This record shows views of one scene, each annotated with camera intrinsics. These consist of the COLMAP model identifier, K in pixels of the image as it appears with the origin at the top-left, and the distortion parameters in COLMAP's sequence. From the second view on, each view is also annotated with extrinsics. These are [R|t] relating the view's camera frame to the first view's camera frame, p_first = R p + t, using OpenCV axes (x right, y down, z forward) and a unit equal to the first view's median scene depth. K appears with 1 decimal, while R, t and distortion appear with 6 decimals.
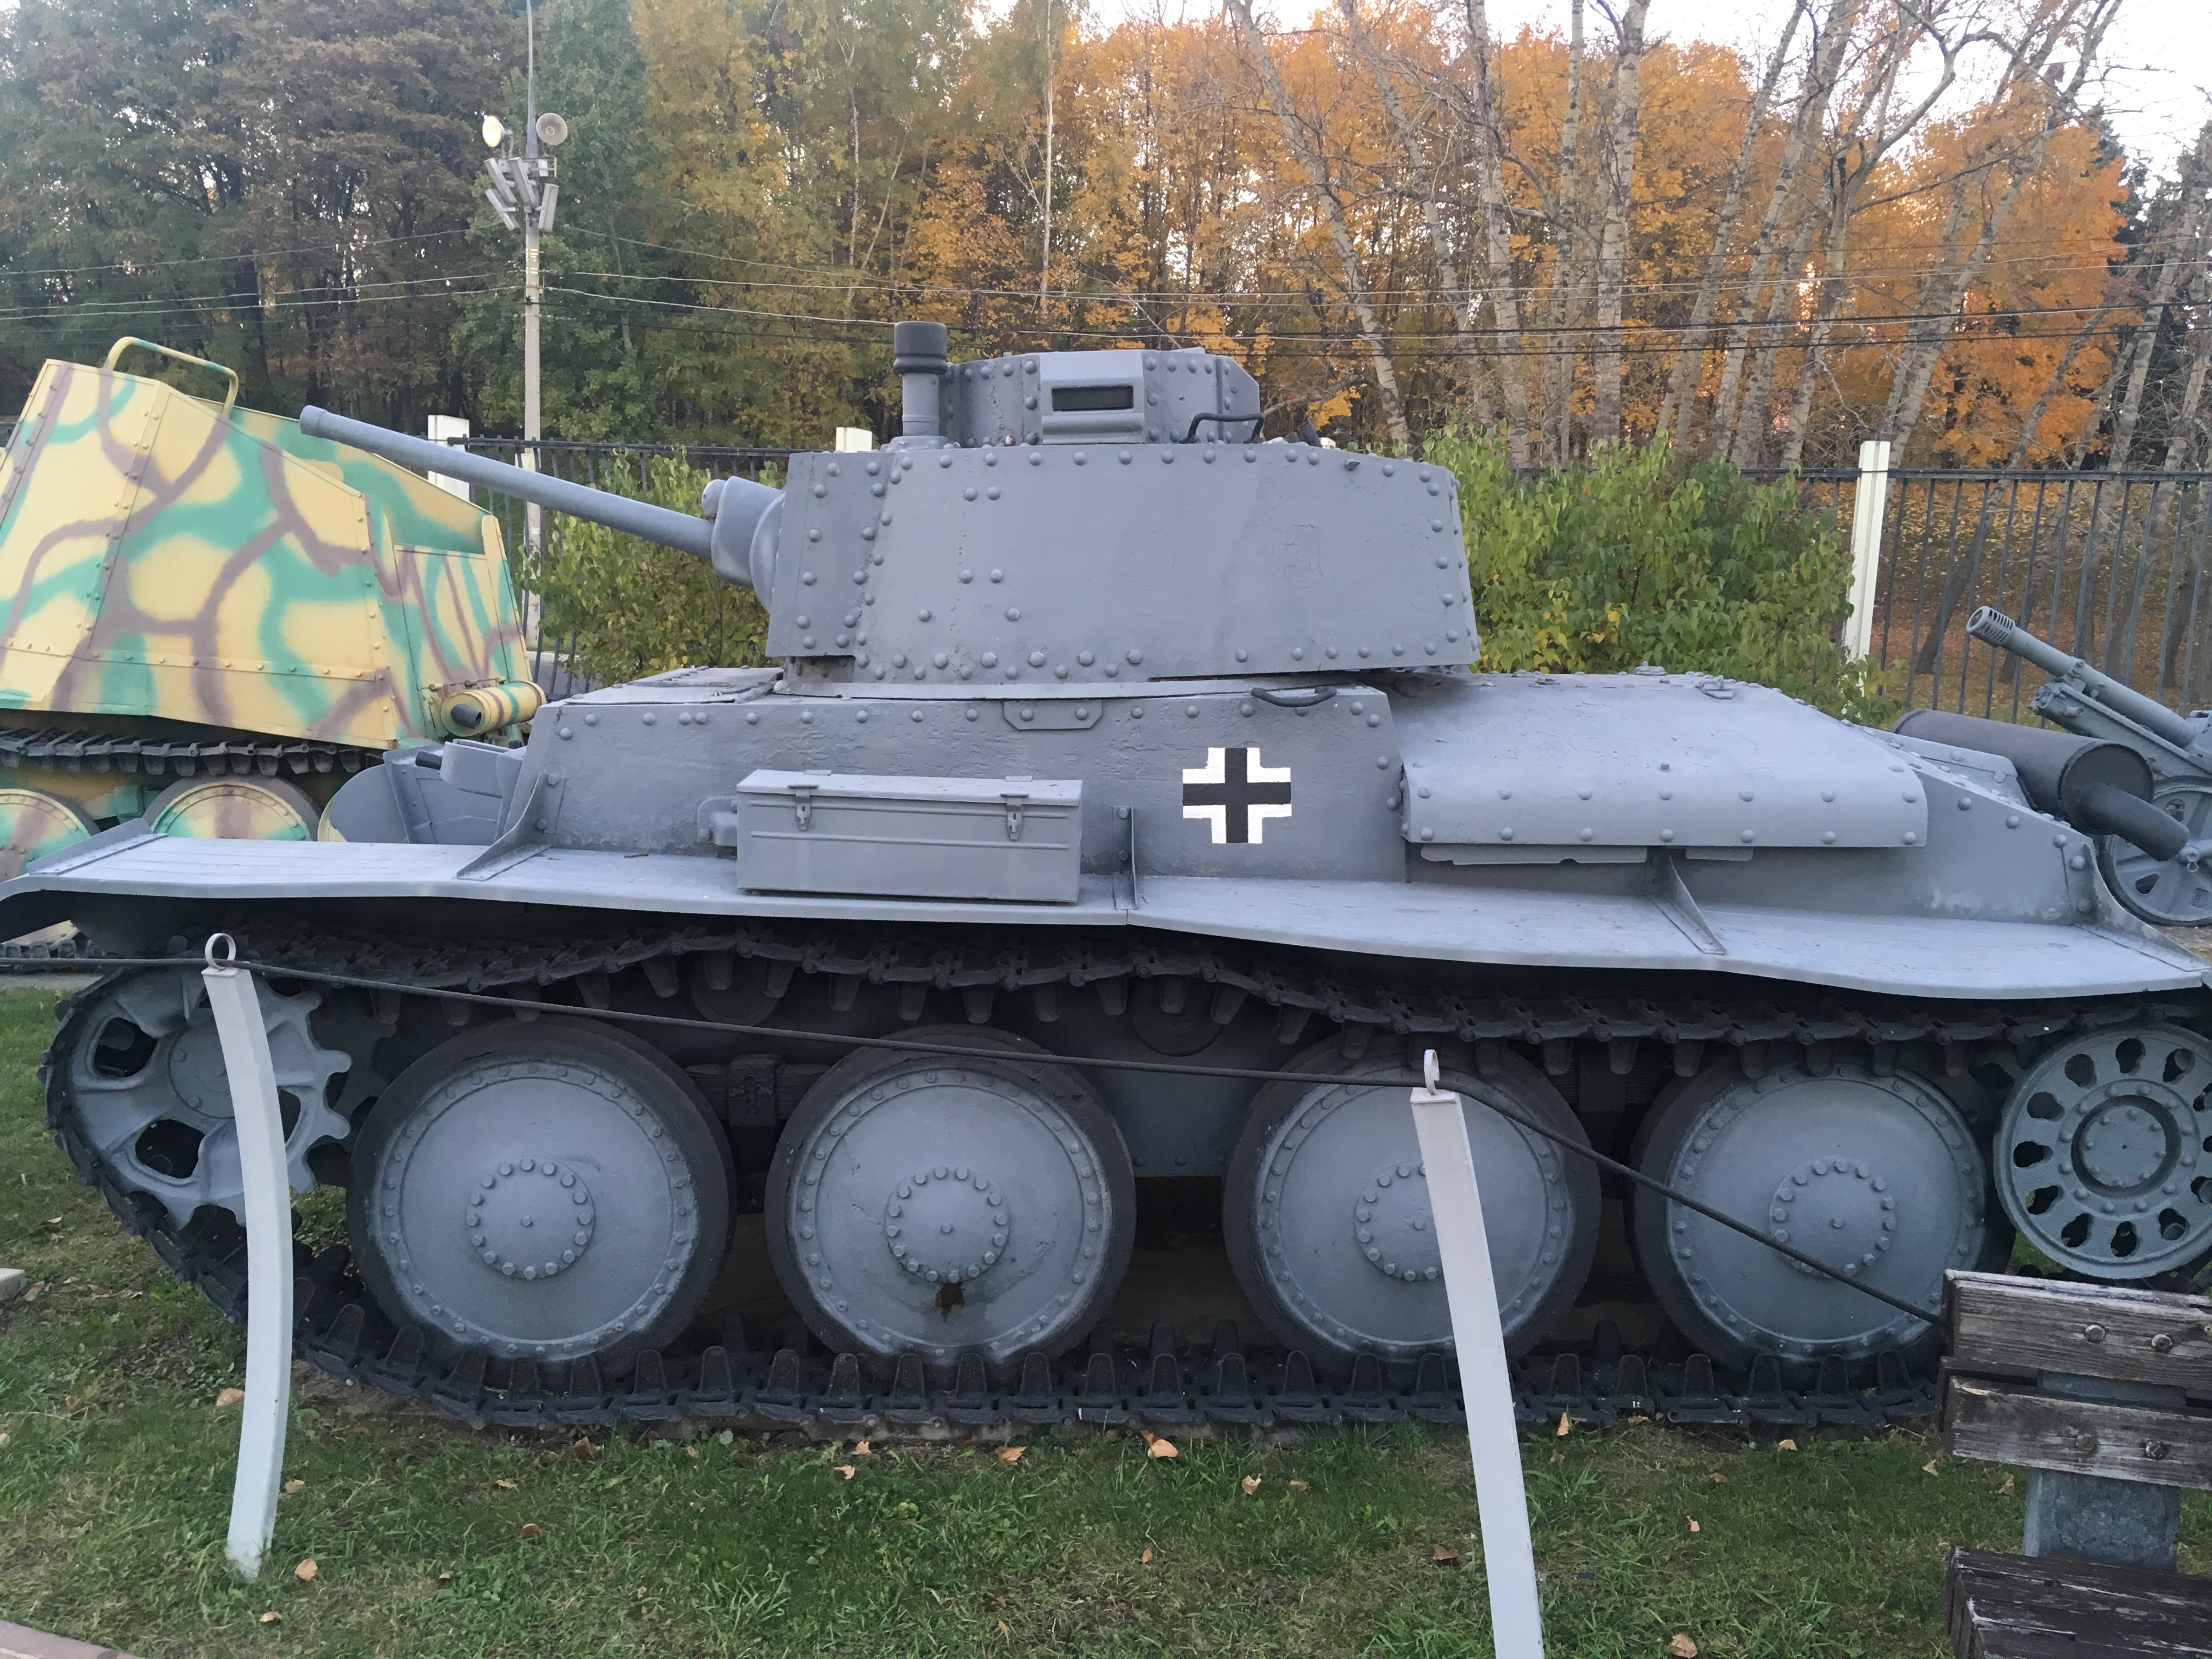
lens RADIAL K [[1809.5, 0, 1098.8], [0, 1809.5, 840.1], [0, 0, 1]] dist [0.103337, -0.159767]
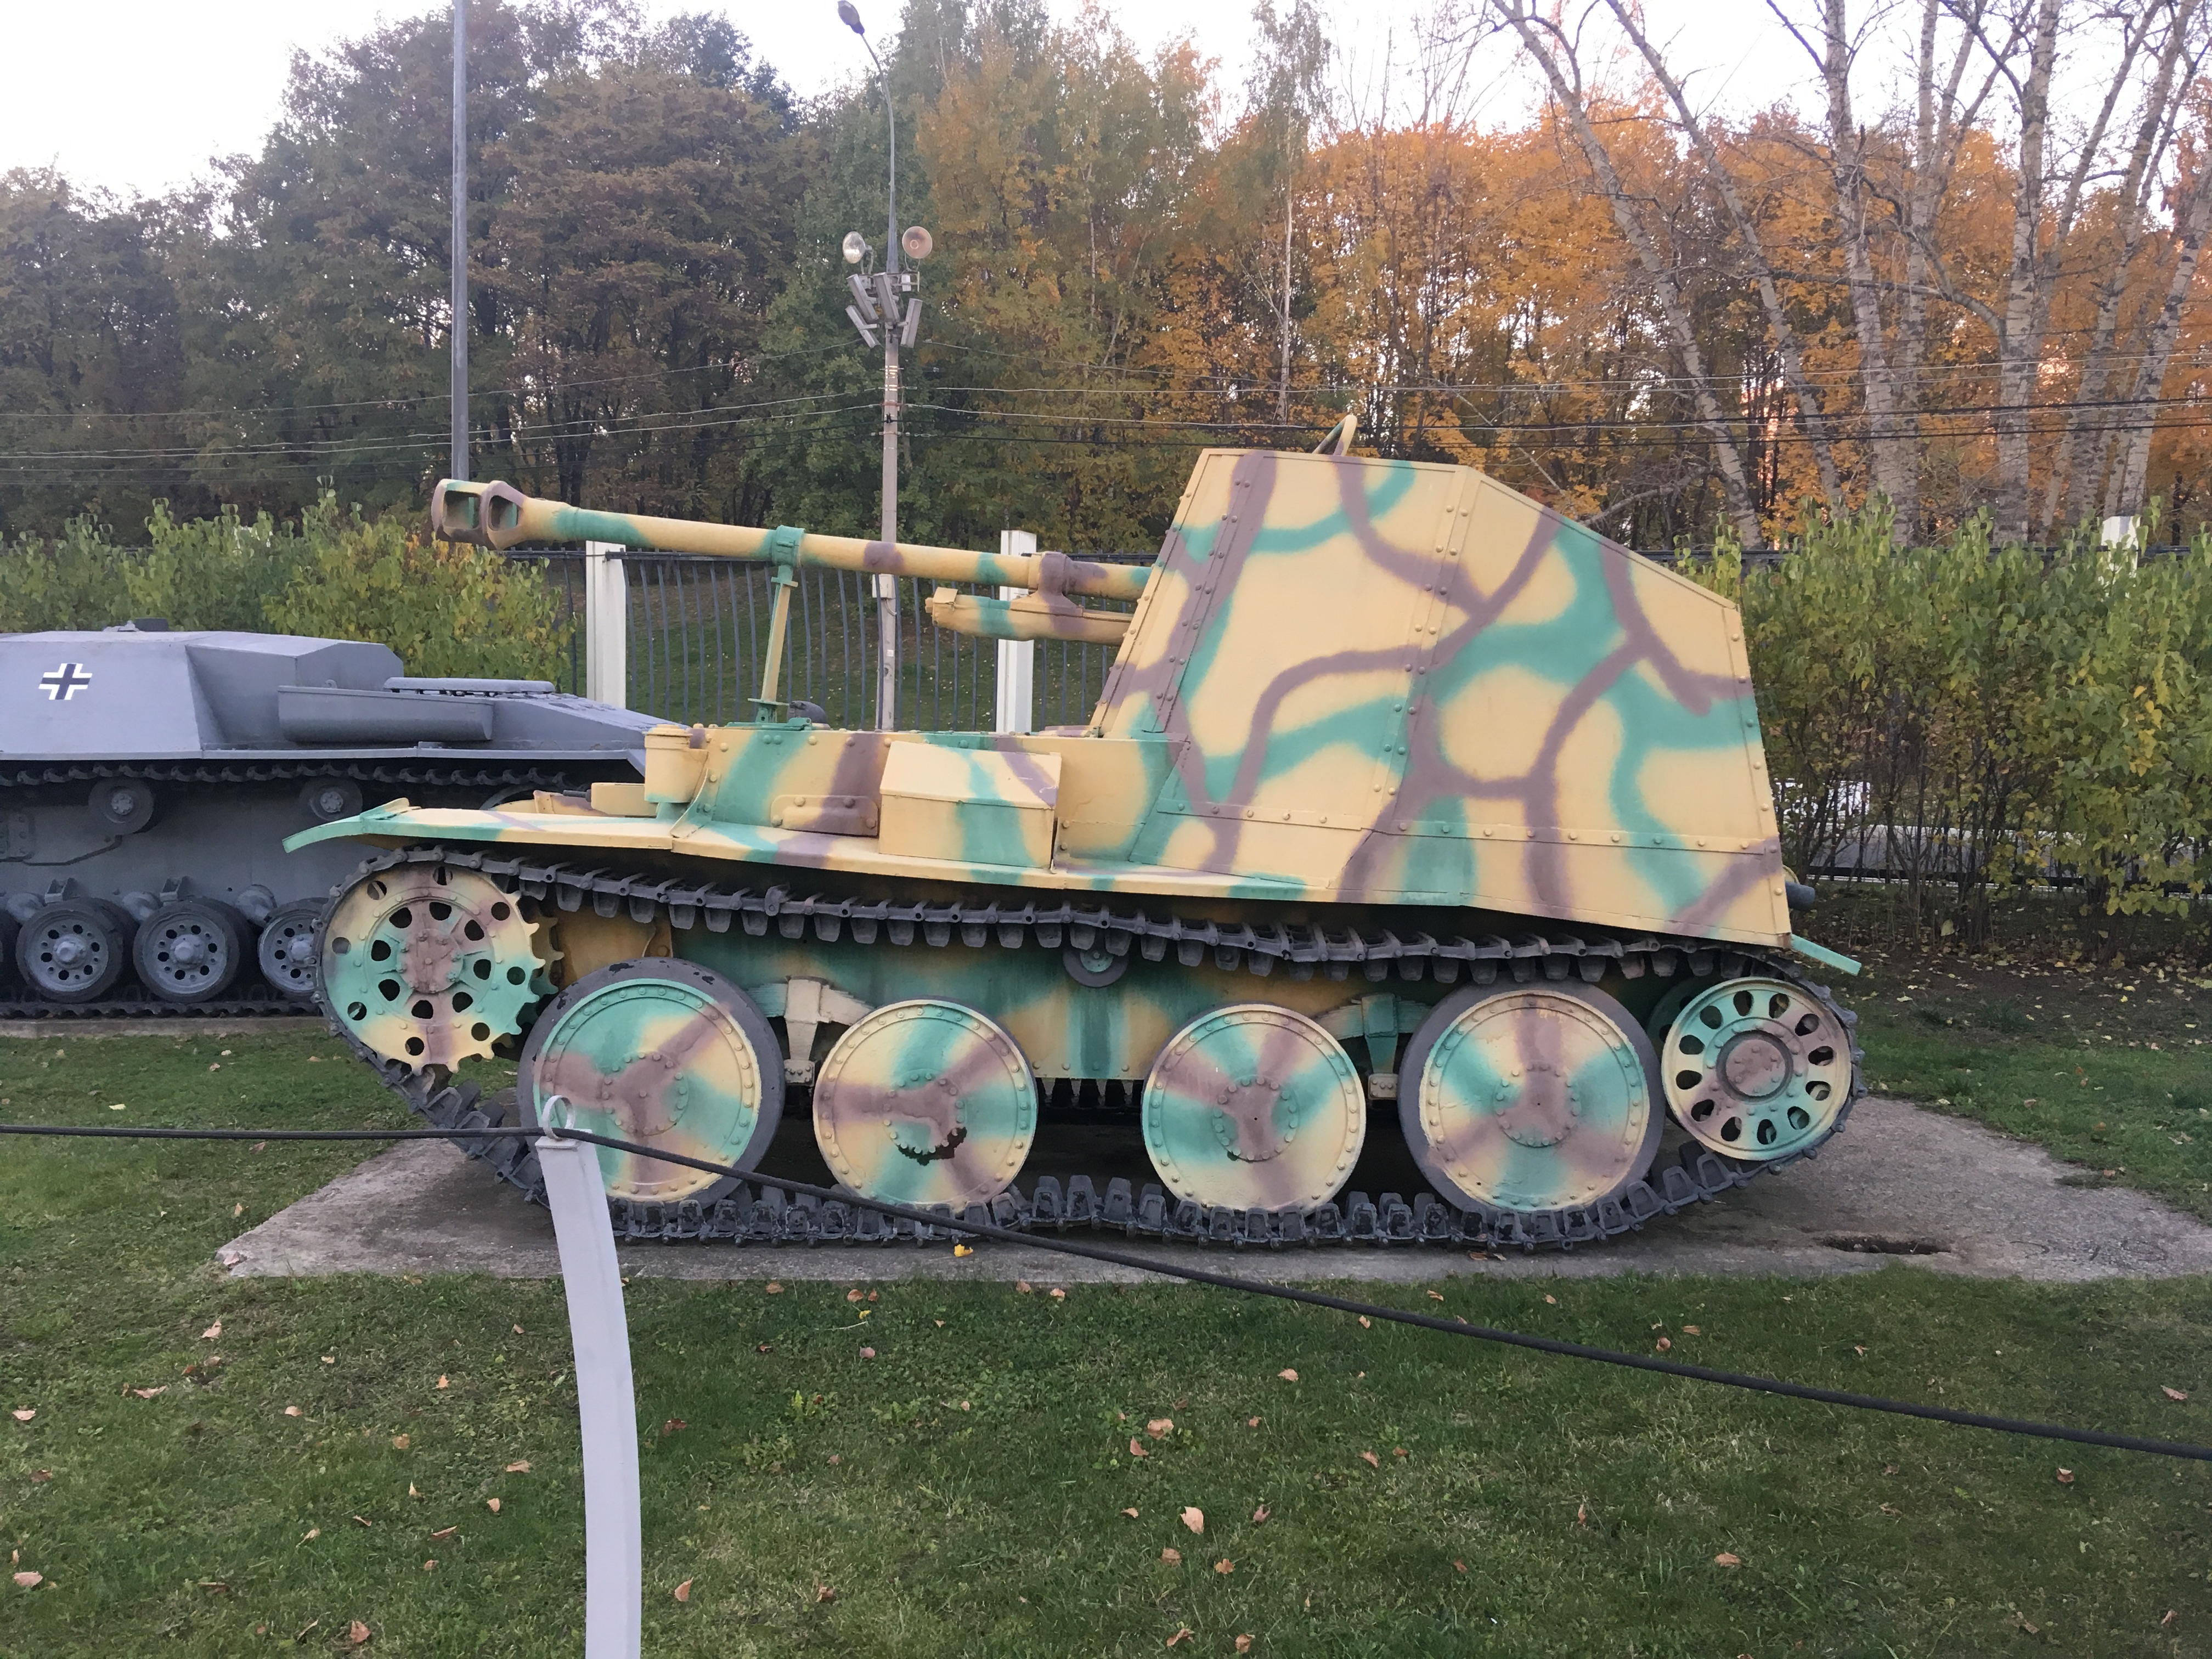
lens RADIAL K [[1809.5, 0, 1098.8], [0, 1809.5, 840.1], [0, 0, 1]] dist [0.103337, -0.159767]
pose [[0.998398, -0.018068, -0.053627, -0.154616], [0.014851, 0.998100, -0.059792, -0.012995], [0.054605, 0.058900, 0.996769, 0.062060]]
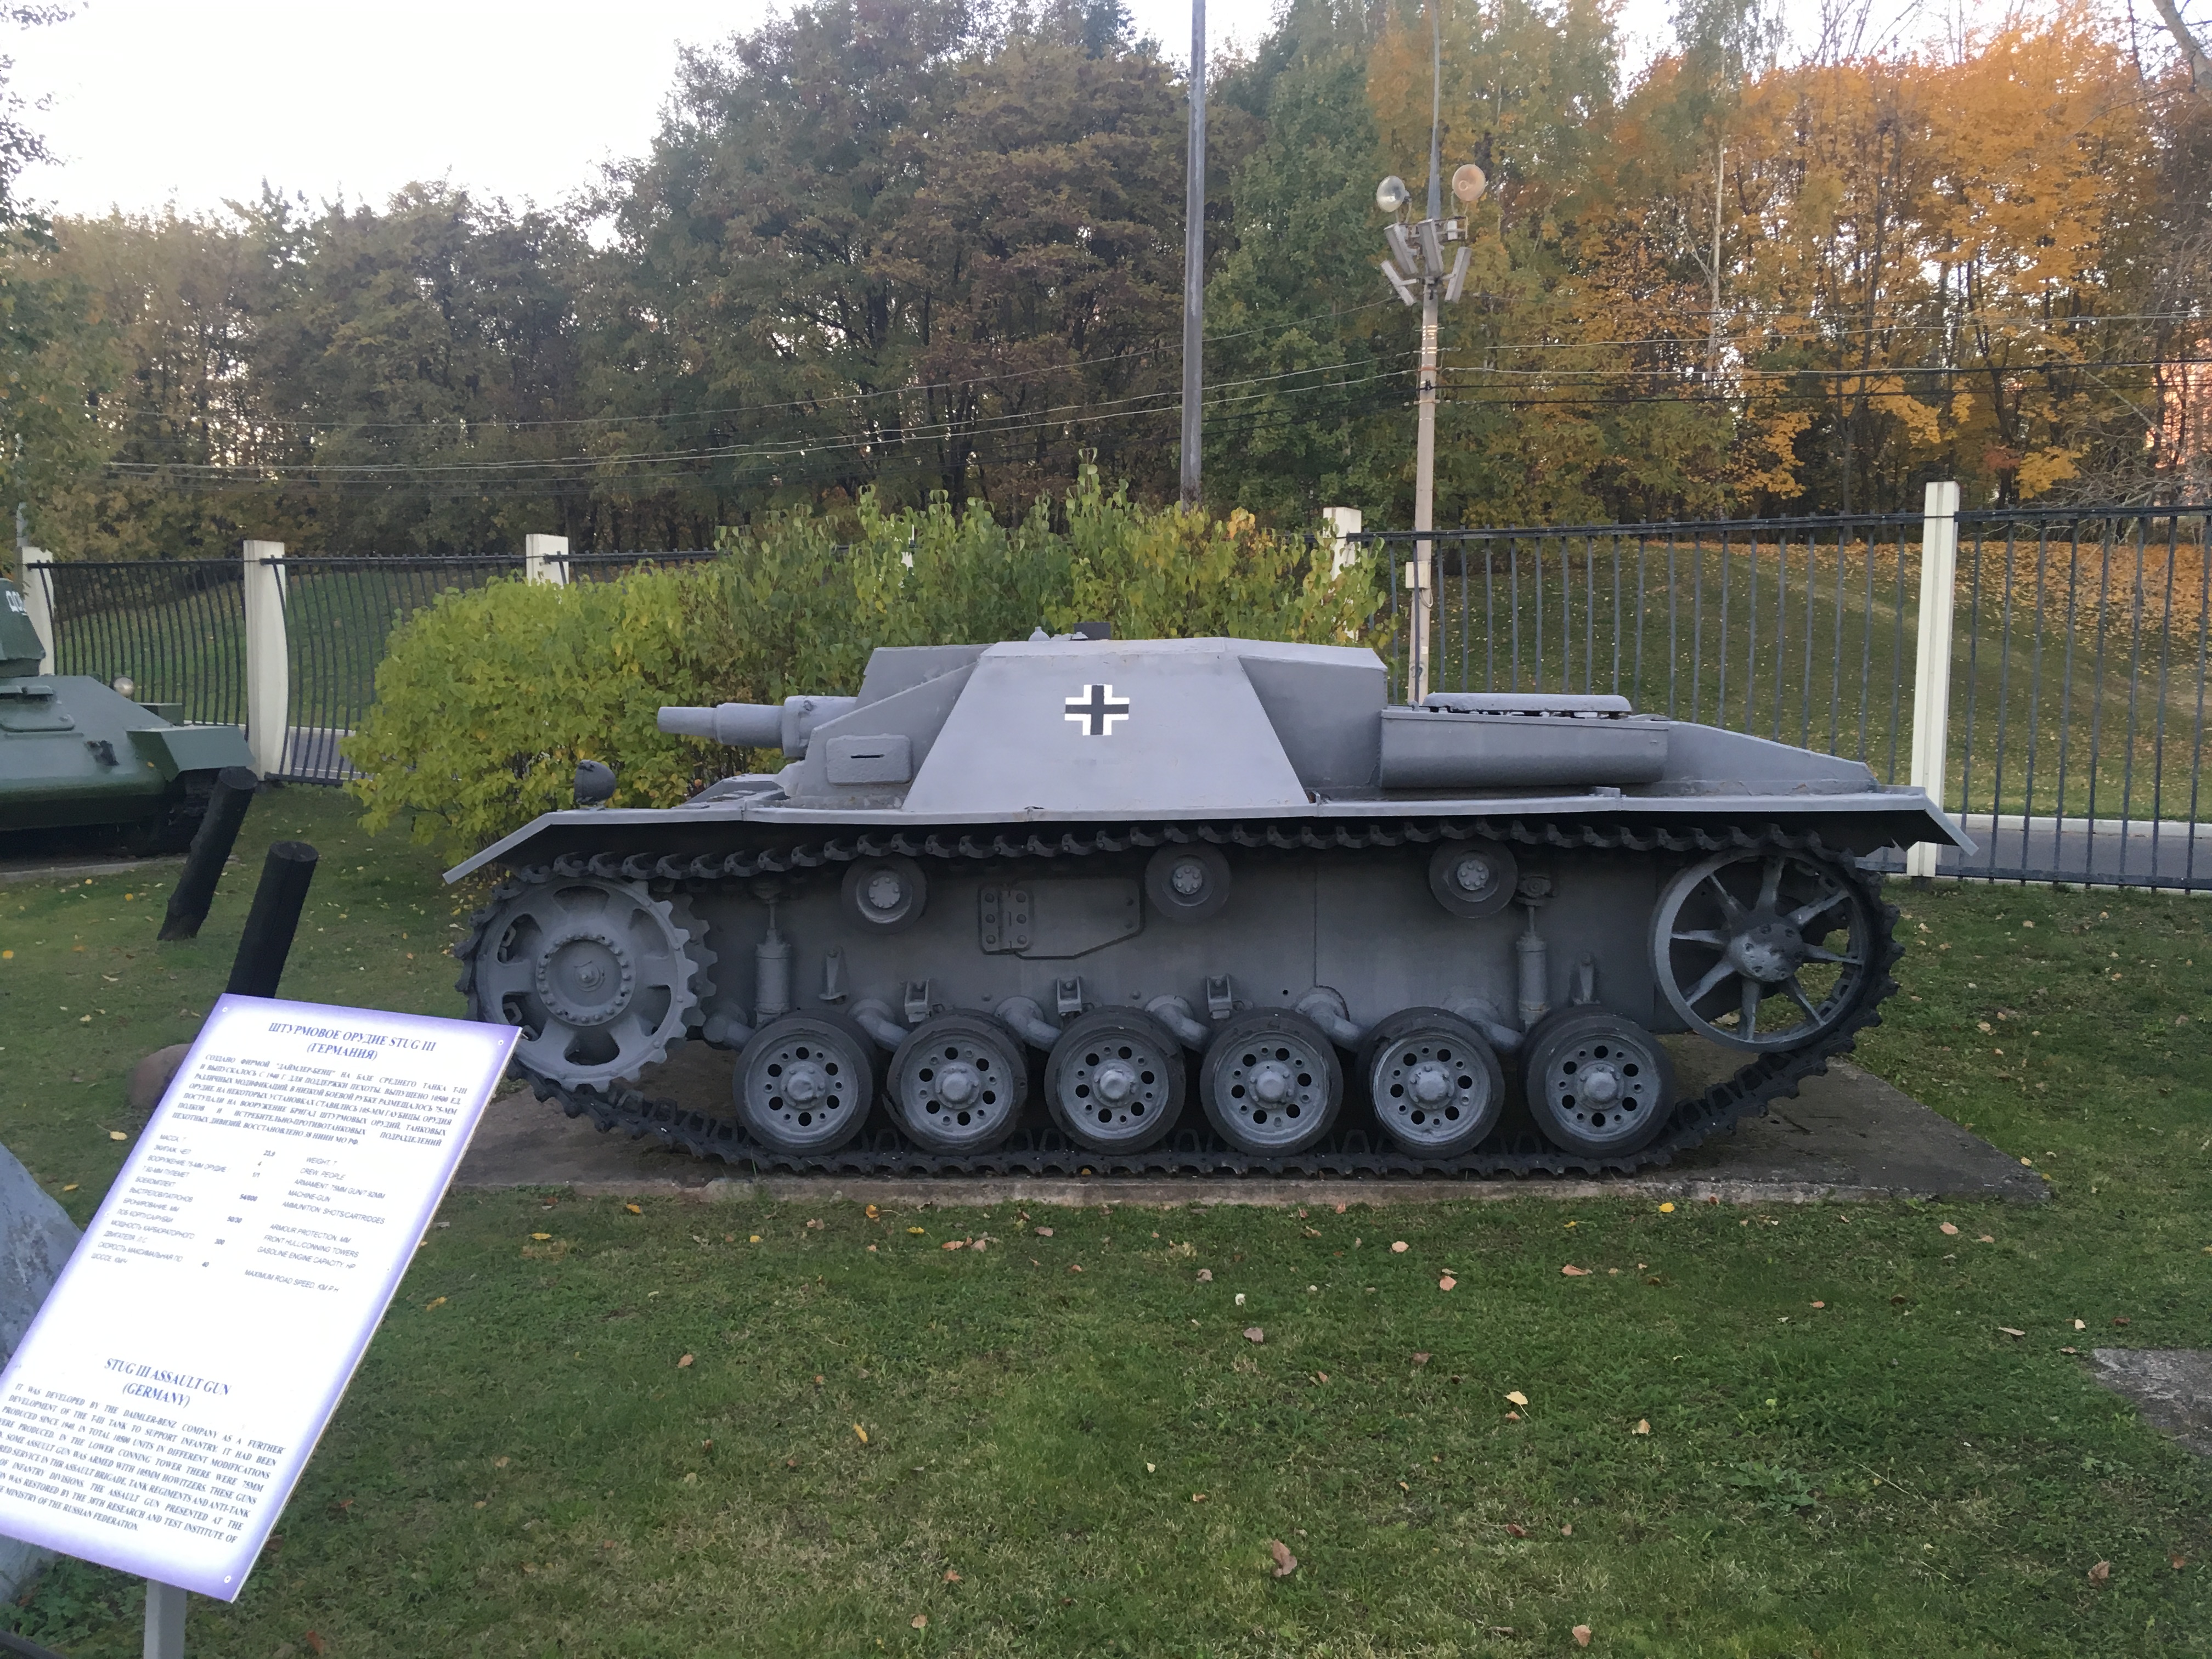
lens RADIAL K [[1809.5, 0, 1098.8], [0, 1809.5, 840.1], [0, 0, 1]] dist [0.103337, -0.159767]
pose [[0.982395, -0.023786, -0.185295, -0.313012], [0.012785, 0.998096, -0.060345, -0.032637], [0.186378, 0.056913, 0.980828, 0.148585]]
